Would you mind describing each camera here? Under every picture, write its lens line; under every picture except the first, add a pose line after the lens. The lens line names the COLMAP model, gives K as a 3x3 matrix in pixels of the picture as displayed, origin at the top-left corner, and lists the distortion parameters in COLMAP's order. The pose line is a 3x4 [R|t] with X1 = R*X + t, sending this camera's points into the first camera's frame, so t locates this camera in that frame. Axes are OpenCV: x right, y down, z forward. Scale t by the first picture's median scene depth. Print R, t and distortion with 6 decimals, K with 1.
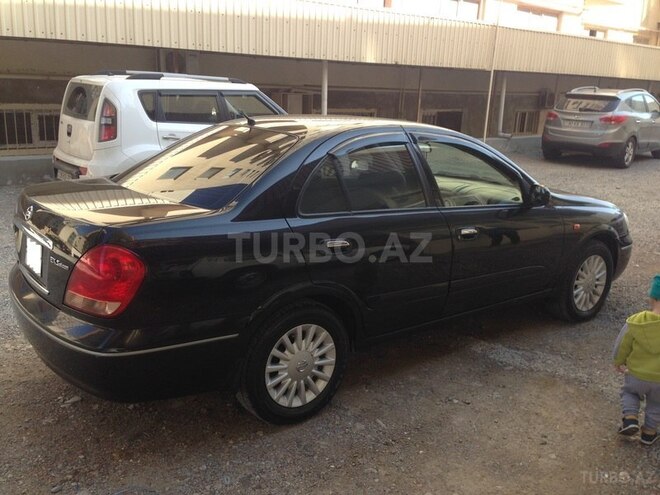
lens RADIAL K [[597.6, 0, 326.5], [0, 597.6, 247.8], [0, 0, 1]] dist [0.148442, -0.268930]
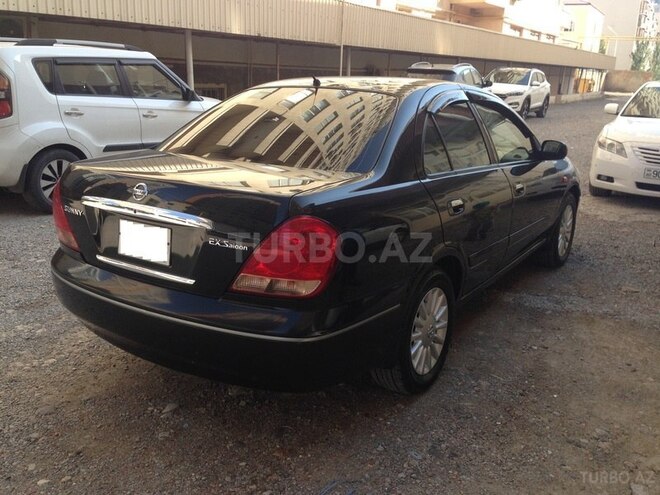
lens RADIAL K [[597.6, 0, 326.5], [0, 597.6, 247.8], [0, 0, 1]] dist [0.148442, -0.268930]
pose [[0.946588, -0.093805, 0.308500, -0.184661], [0.083752, 0.995438, 0.045699, 0.001157], [-0.311379, -0.017421, 0.950126, 0.048481]]
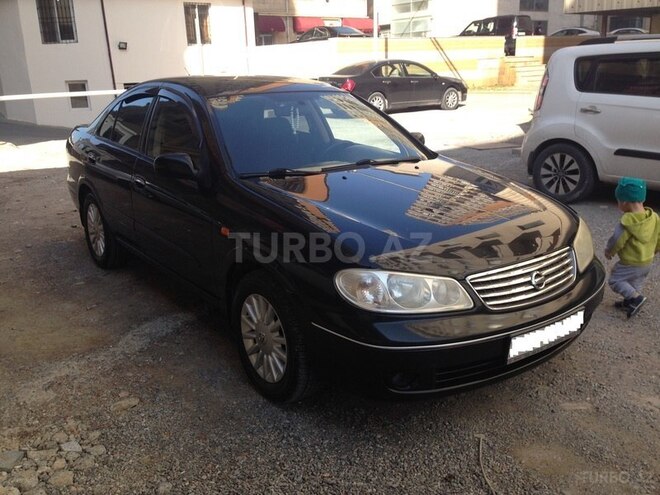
lens RADIAL K [[597.6, 0, 326.5], [0, 597.6, 247.8], [0, 0, 1]] dist [0.148442, -0.268930]
pose [[-0.002451, 0.252225, -0.967666, 0.581687], [-0.230079, 0.941566, 0.246004, -0.114133], [0.973169, 0.223242, 0.055724, 0.576111]]
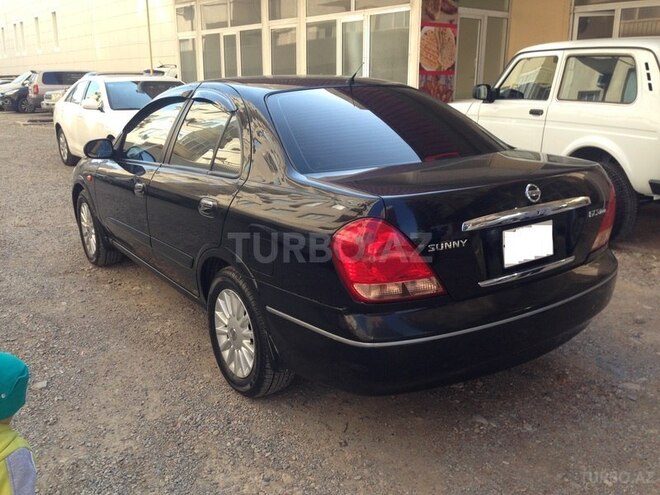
lens RADIAL K [[597.6, 0, 326.5], [0, 597.6, 247.8], [0, 0, 1]] dist [0.148442, -0.268930]
pose [[0.050248, -0.295000, 0.954175, -0.472067], [0.257470, 0.926916, 0.273014, -0.102238], [-0.964979, 0.231953, 0.122529, 0.430882]]
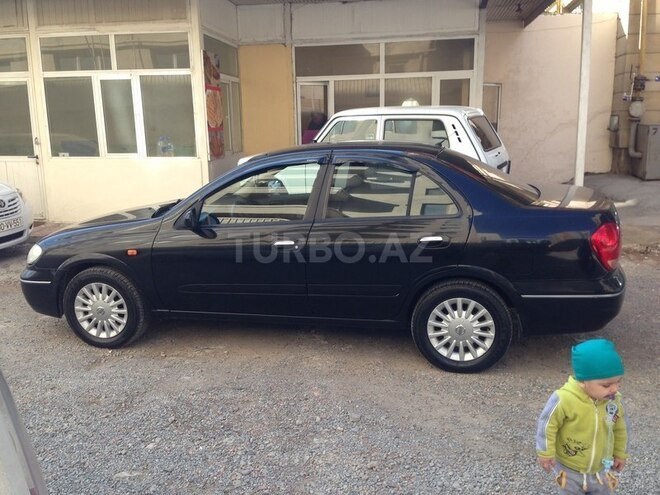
lens RADIAL K [[597.6, 0, 326.5], [0, 597.6, 247.8], [0, 0, 1]] dist [0.148442, -0.268930]
pose [[-0.634809, -0.175858, 0.752391, -0.433860], [0.195952, 0.905280, 0.376923, -0.239189], [-0.747409, 0.386706, -0.540220, 0.867100]]
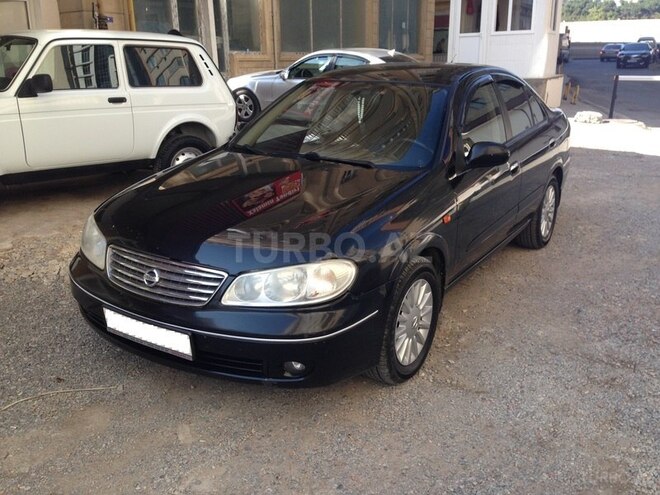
lens RADIAL K [[597.6, 0, 326.5], [0, 597.6, 247.8], [0, 0, 1]] dist [0.148442, -0.268930]
pose [[-0.936476, 0.082229, -0.340956, 0.293020], [-0.107861, 0.857497, 0.503055, -0.232369], [0.333735, 0.507875, -0.794156, 0.991438]]
